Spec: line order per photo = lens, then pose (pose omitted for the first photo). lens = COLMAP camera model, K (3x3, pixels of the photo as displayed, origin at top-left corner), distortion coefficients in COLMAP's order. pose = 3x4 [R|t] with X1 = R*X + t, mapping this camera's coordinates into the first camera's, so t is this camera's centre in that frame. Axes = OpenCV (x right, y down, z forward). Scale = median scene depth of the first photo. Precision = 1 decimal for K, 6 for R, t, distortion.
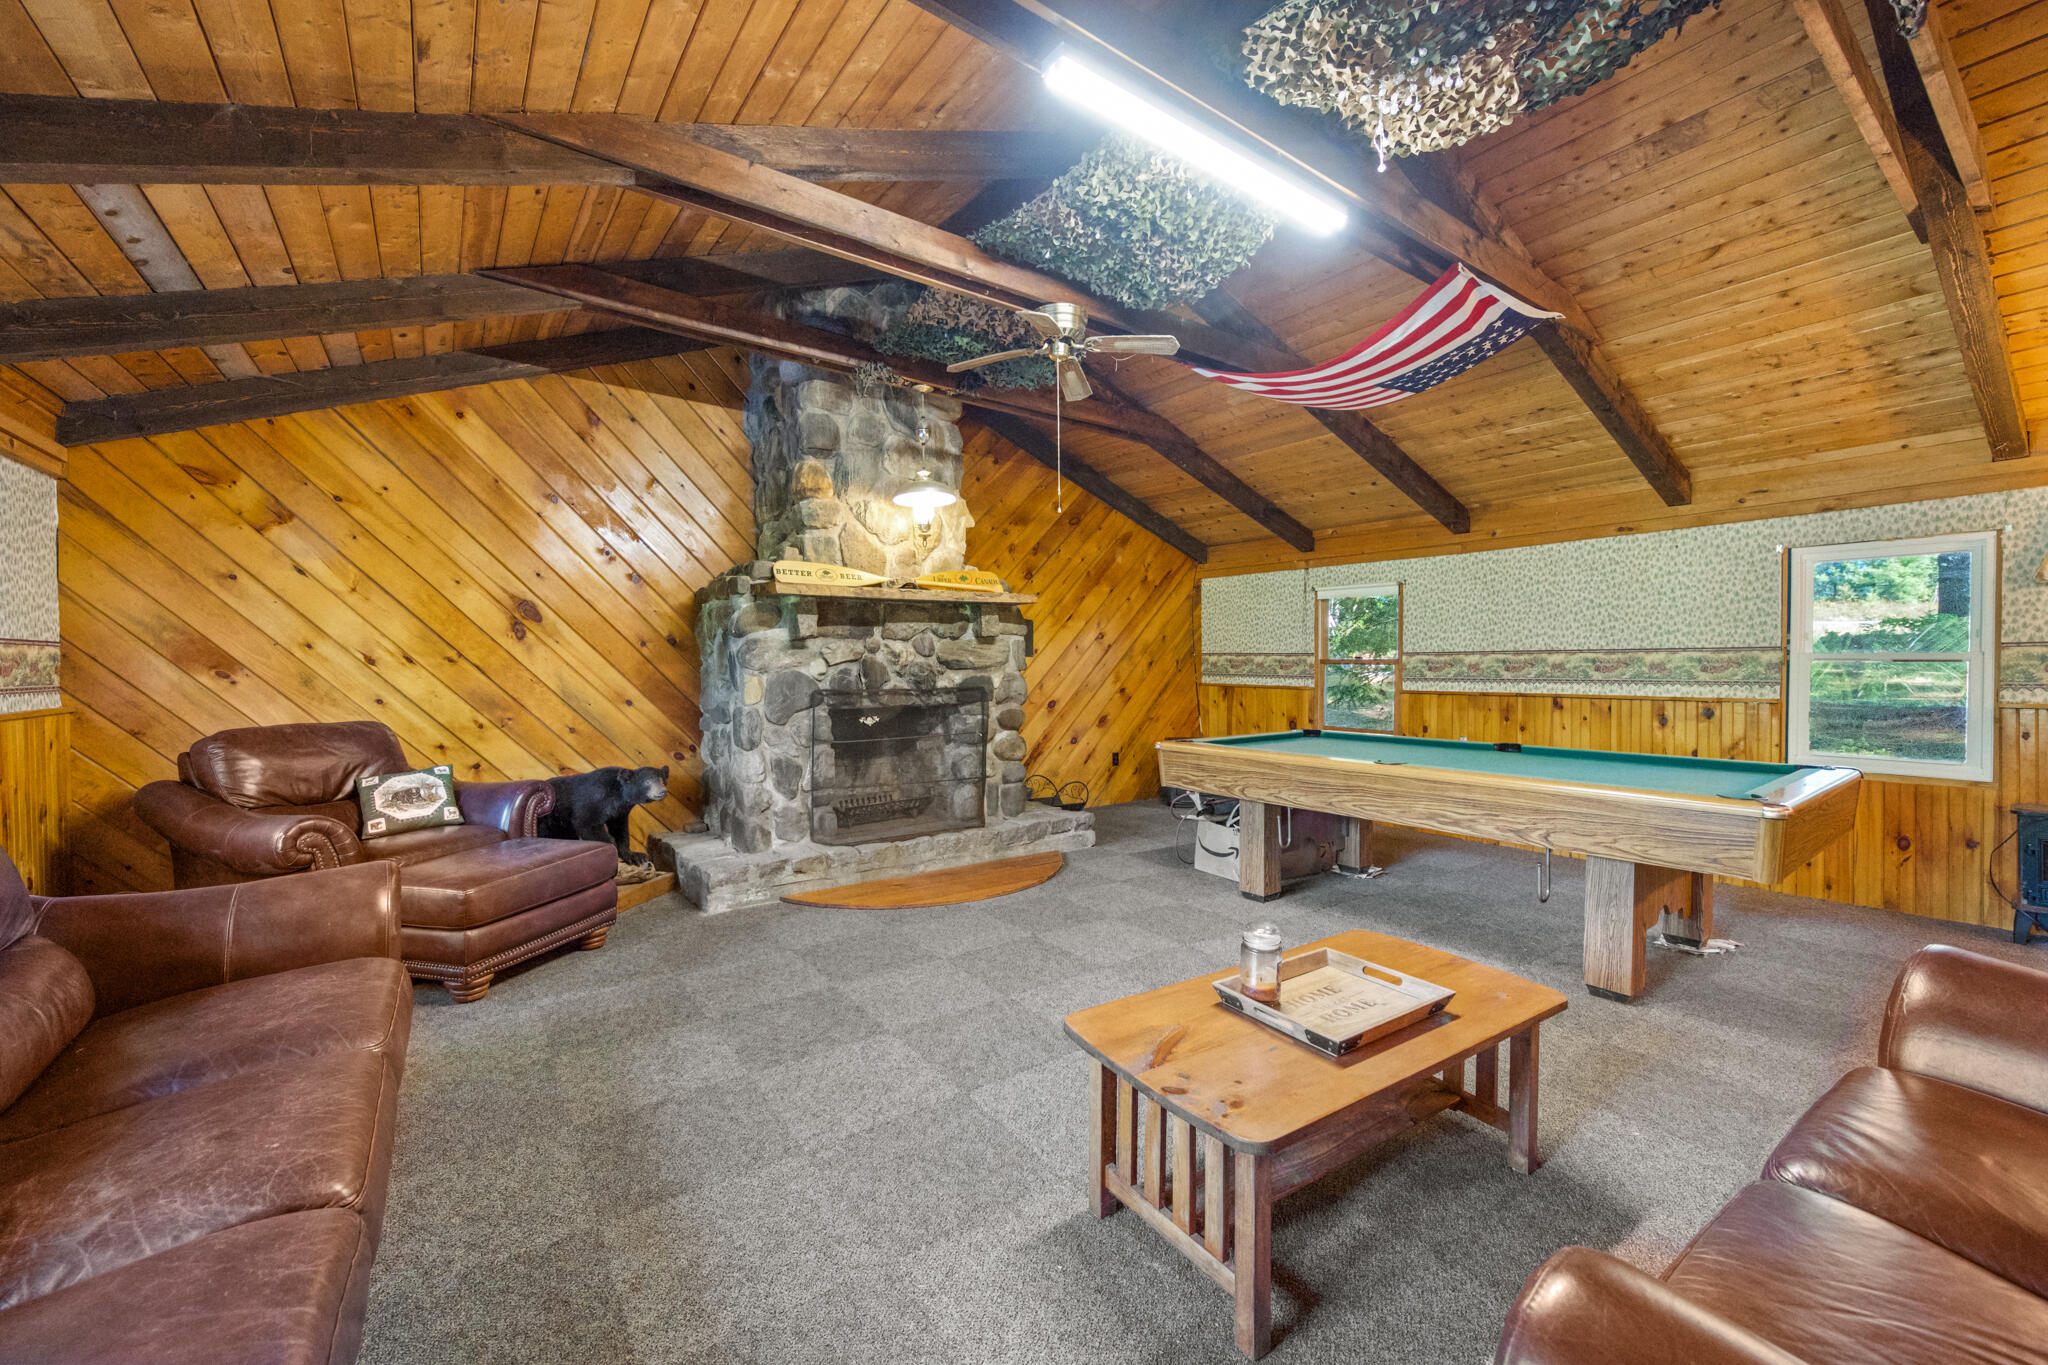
lens RADIAL K [[809.1, 0, 1029.5], [0, 809.1, 669.6], [0, 0, 1]] dist [0.001181, -0.000138]
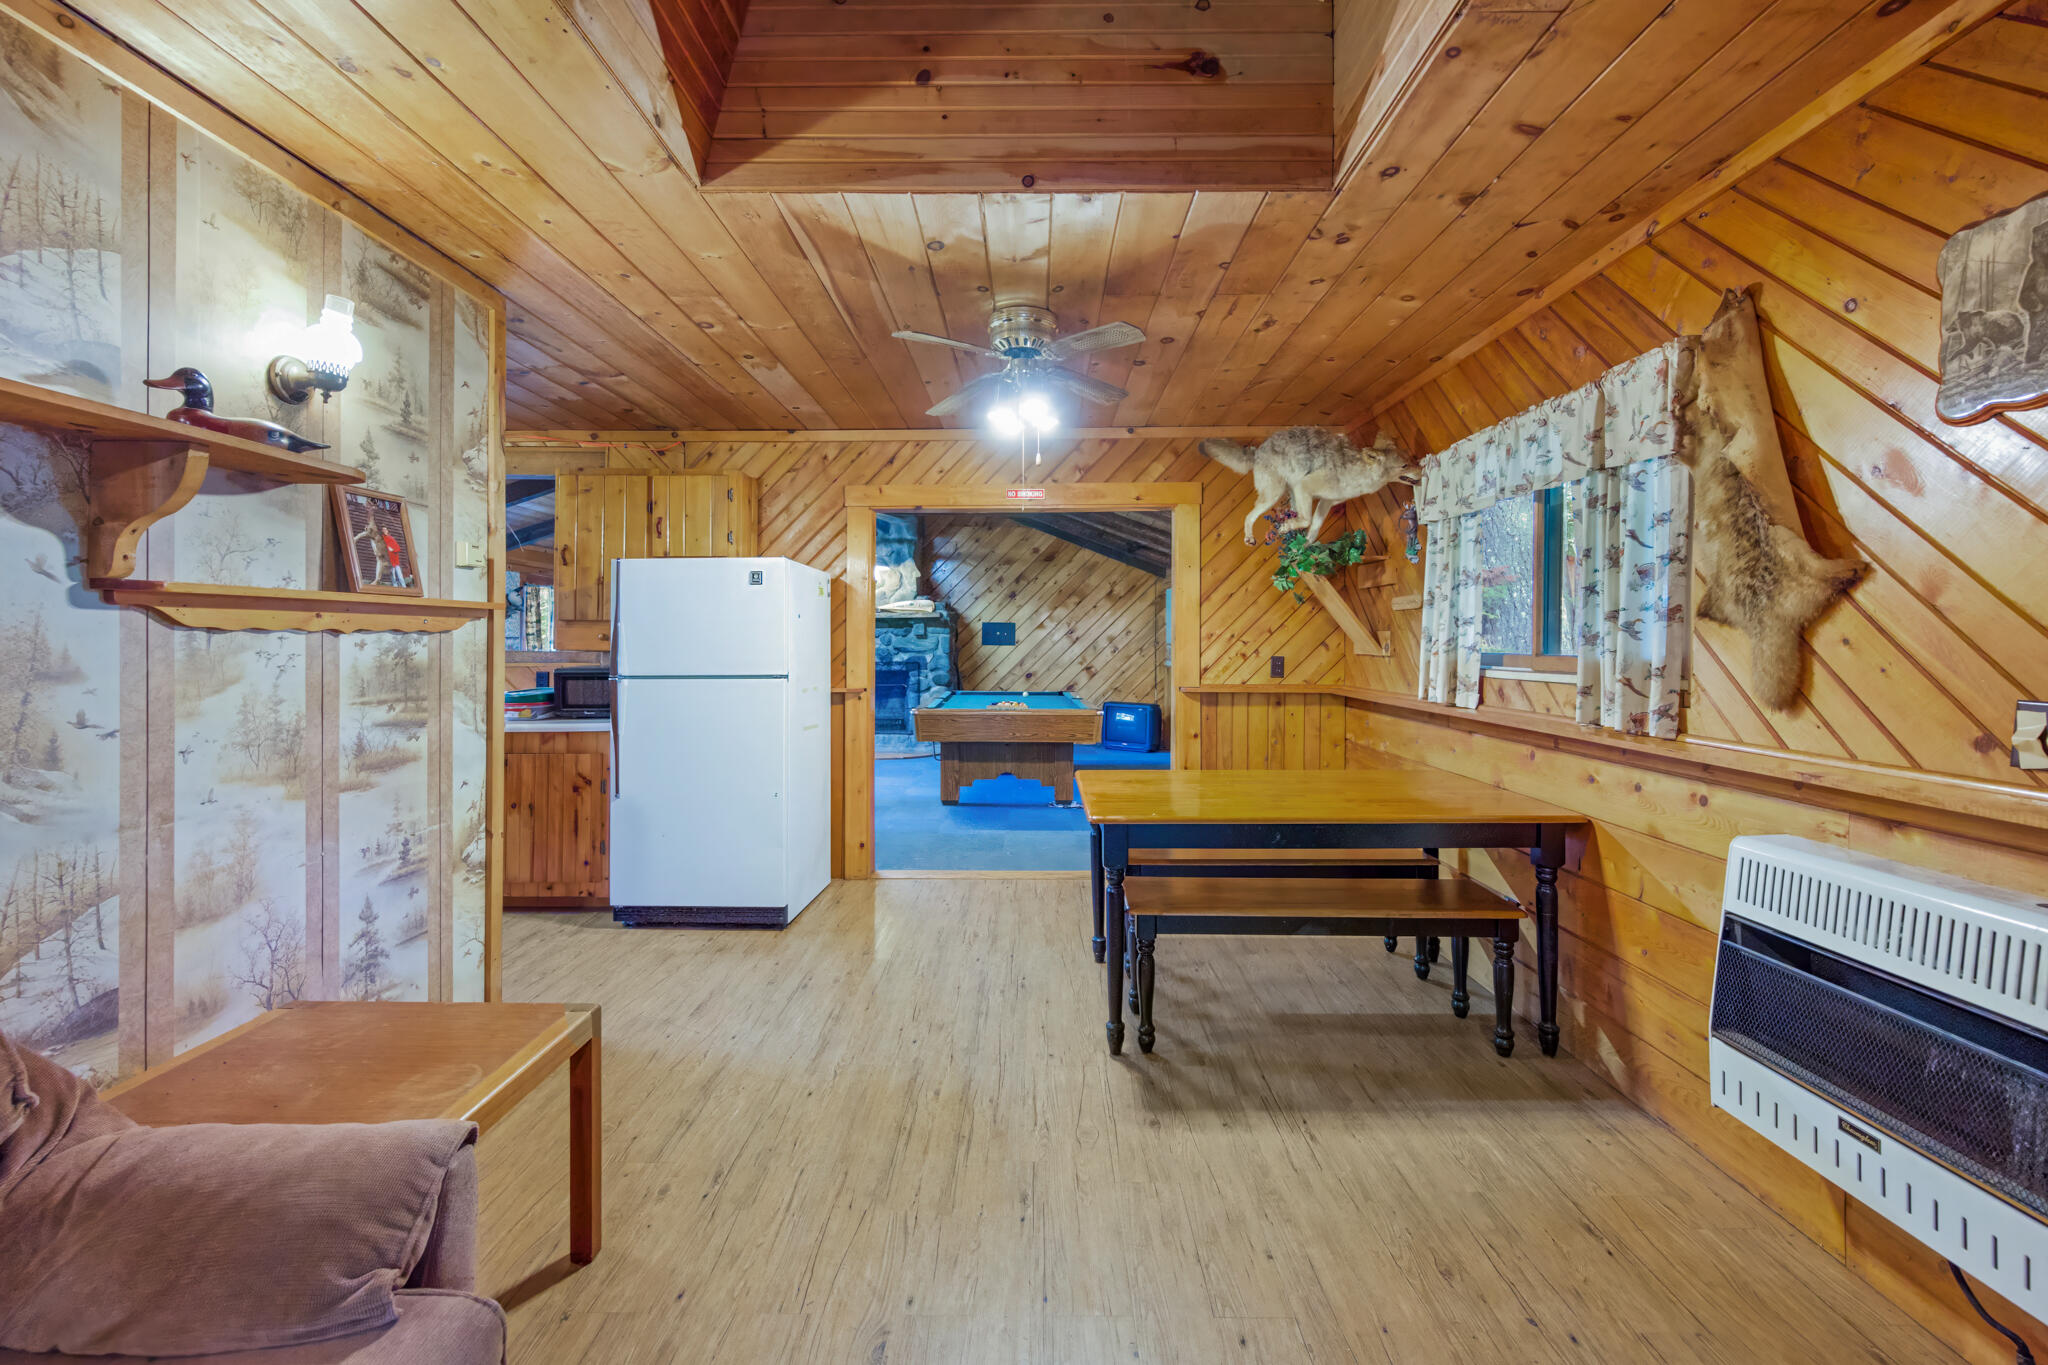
lens RADIAL K [[809.1, 0, 1029.5], [0, 809.1, 669.6], [0, 0, 1]] dist [0.001181, -0.000138]
pose [[0.806922, 0.023212, -0.590201, 1.345392], [-0.012540, 0.999676, 0.022173, -0.005766], [0.590524, -0.010491, 0.806952, -0.396105]]
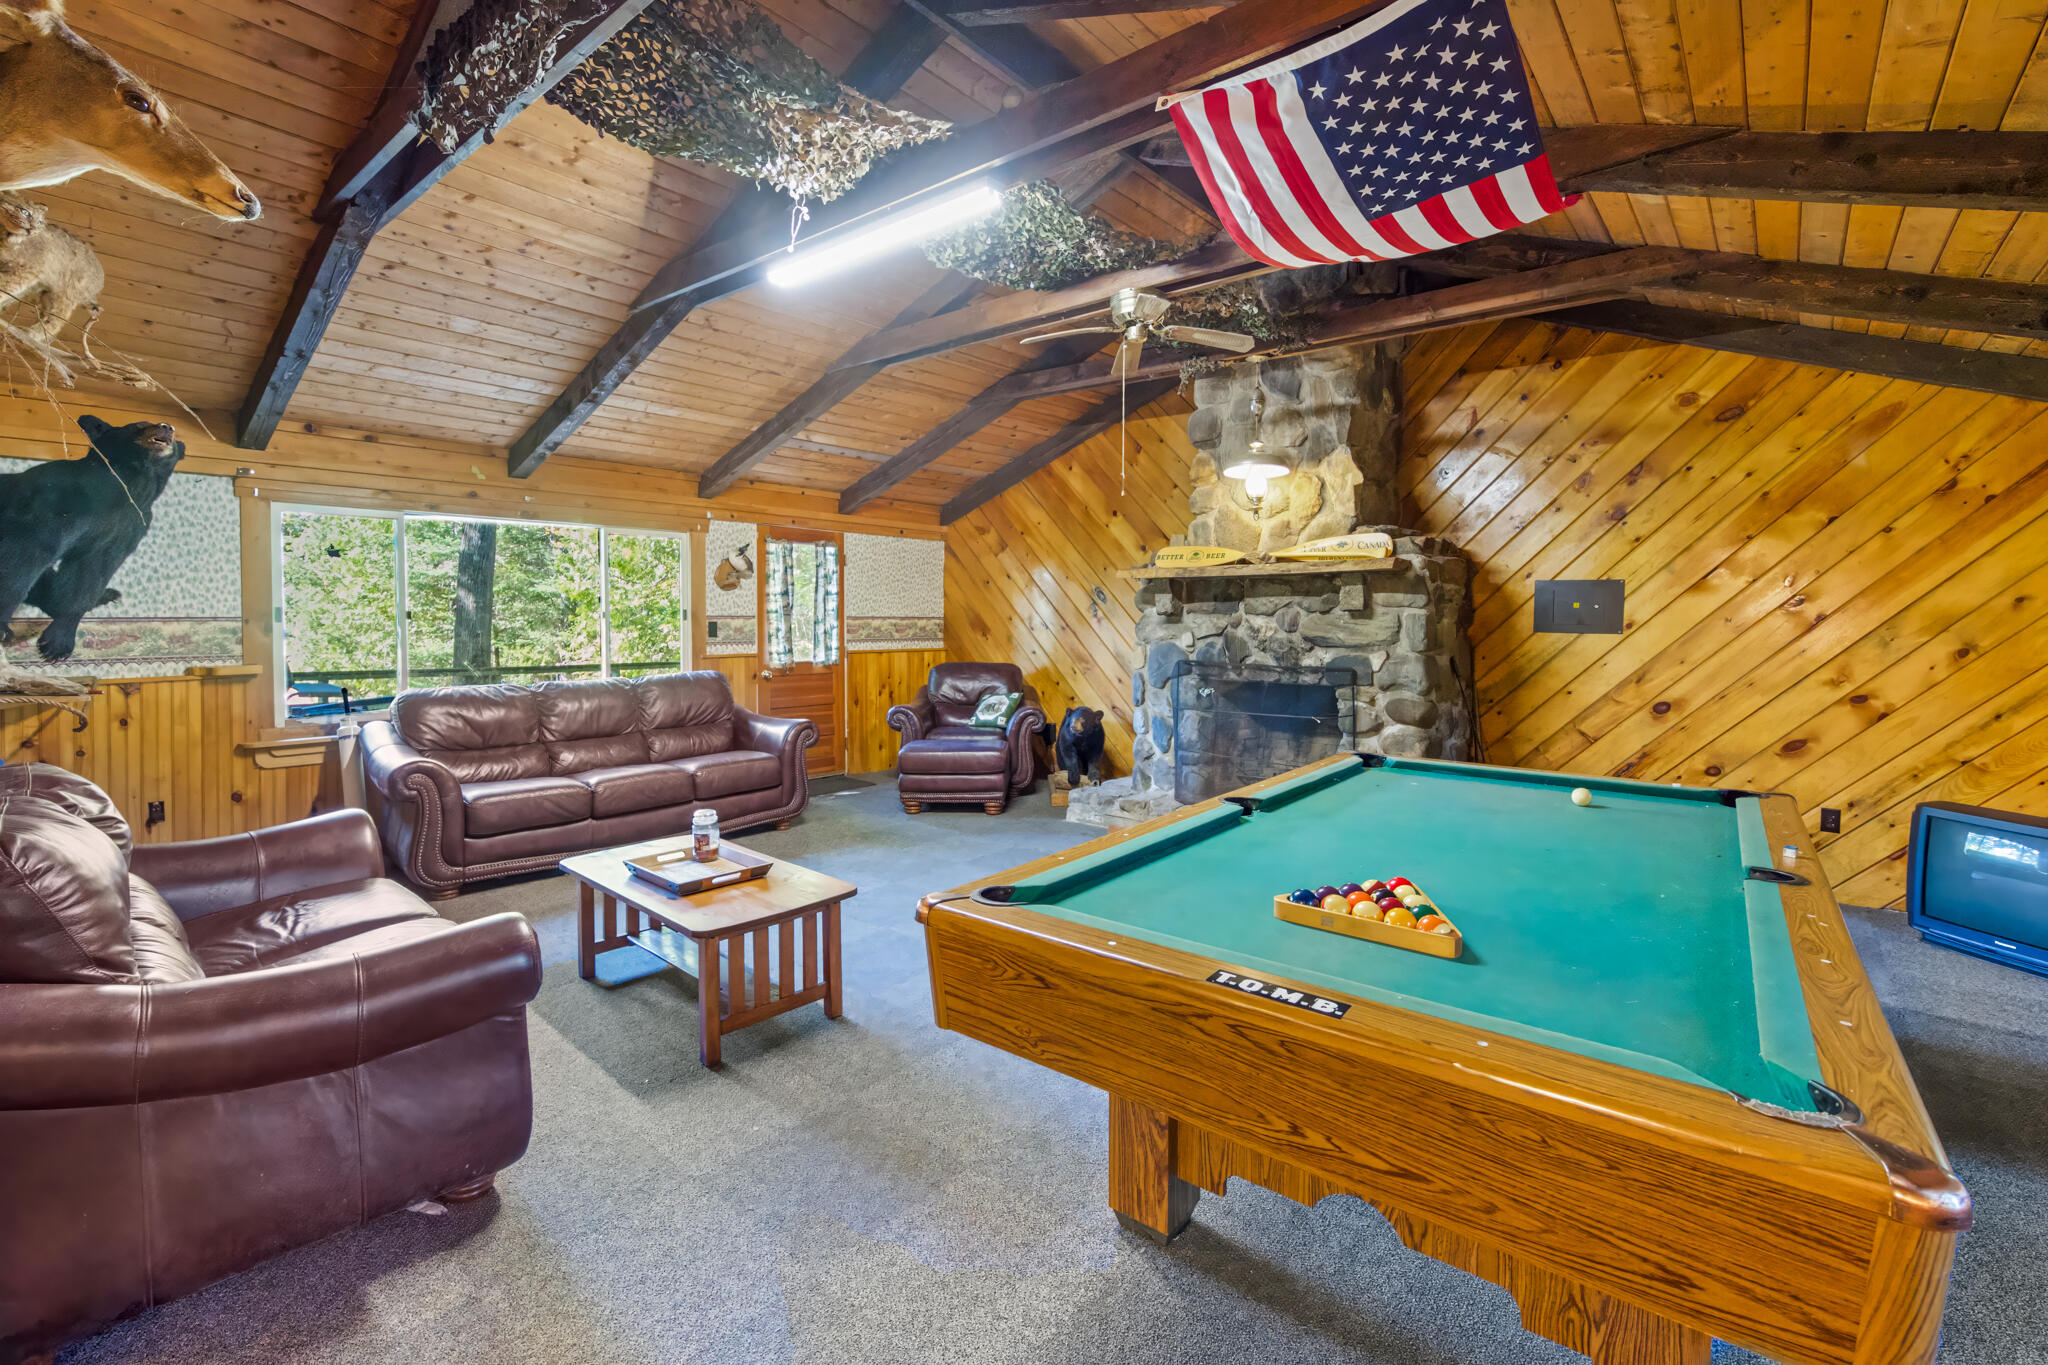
lens RADIAL K [[895.1, 0, 1033.6], [0, 895.1, 635.5], [0, 0, 1]] dist [-0.002227, 0.000070]
pose [[0.252822, 0.026280, -0.967156, 0.826094], [-0.017010, 0.999597, 0.022715, -0.031565], [0.967363, 0.010709, 0.253167, 0.453840]]
